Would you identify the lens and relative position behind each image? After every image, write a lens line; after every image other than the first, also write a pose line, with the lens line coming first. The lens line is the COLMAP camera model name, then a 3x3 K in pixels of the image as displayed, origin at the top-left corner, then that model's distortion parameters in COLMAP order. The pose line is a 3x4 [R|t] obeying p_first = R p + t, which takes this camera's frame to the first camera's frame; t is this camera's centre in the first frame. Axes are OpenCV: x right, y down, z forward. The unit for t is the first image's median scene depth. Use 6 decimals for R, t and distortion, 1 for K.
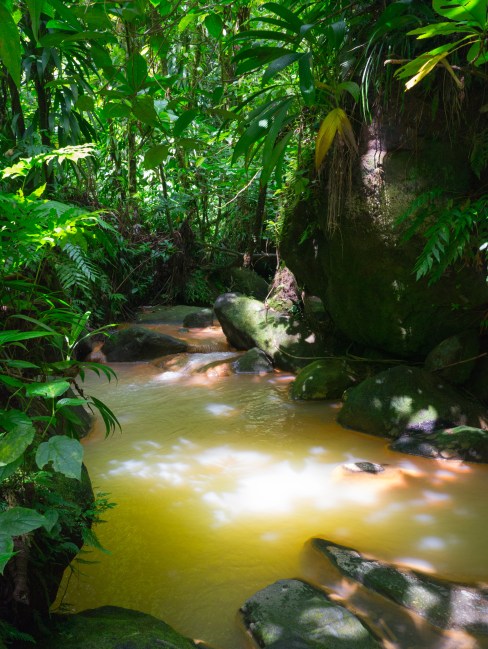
lens RADIAL K [[543.3, 0, 244.1], [0, 543.3, 335.2], [0, 0, 1]] dist [-0.051416, -0.000564]
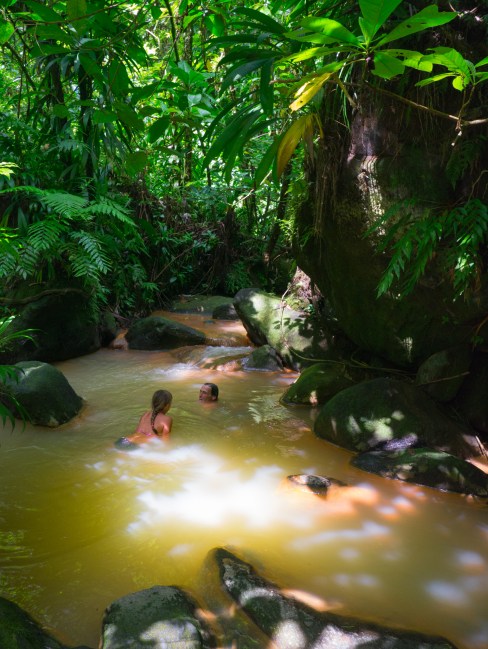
lens RADIAL K [[548.0, 0, 244.0], [0, 548.0, 324.5], [0, 0, 1]] dist [-0.048162, 0.019598]
pose [[0.986119, 0.058559, -0.155371, 0.128191], [-0.057223, 0.998276, 0.013062, -0.024766], [0.155868, -0.003990, 0.987770, -0.001300]]
